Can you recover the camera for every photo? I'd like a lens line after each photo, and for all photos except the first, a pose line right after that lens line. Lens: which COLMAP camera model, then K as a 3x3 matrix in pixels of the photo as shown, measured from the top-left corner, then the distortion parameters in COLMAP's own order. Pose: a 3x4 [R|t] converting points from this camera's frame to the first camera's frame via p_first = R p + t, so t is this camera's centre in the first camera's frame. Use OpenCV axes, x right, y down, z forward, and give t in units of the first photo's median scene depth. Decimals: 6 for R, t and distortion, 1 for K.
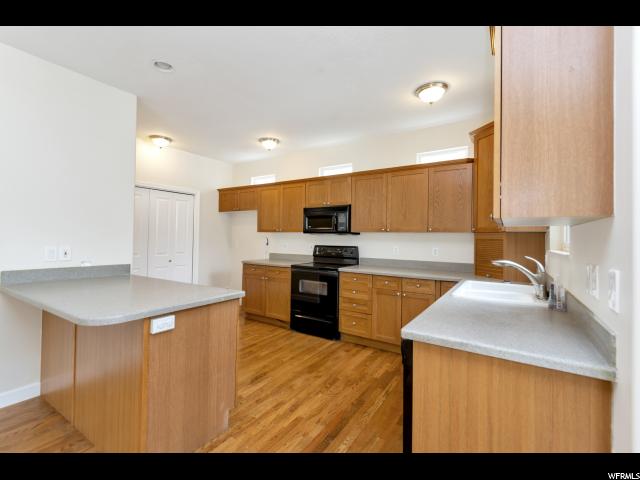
lens RADIAL K [[299.8, 0, 319.0], [0, 299.8, 237.3], [0, 0, 1]] dist [0.041908, -0.027691]
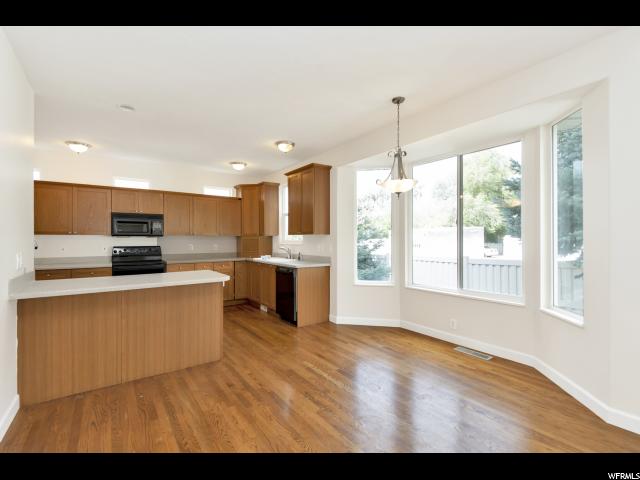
lens RADIAL K [[299.8, 0, 319.0], [0, 299.8, 237.3], [0, 0, 1]] dist [0.041908, -0.027691]
pose [[0.364641, 0.009927, 0.931095, -0.826989], [0.015886, 0.999731, -0.016880, 0.022905], [-0.931013, 0.020946, 0.364385, -0.127402]]
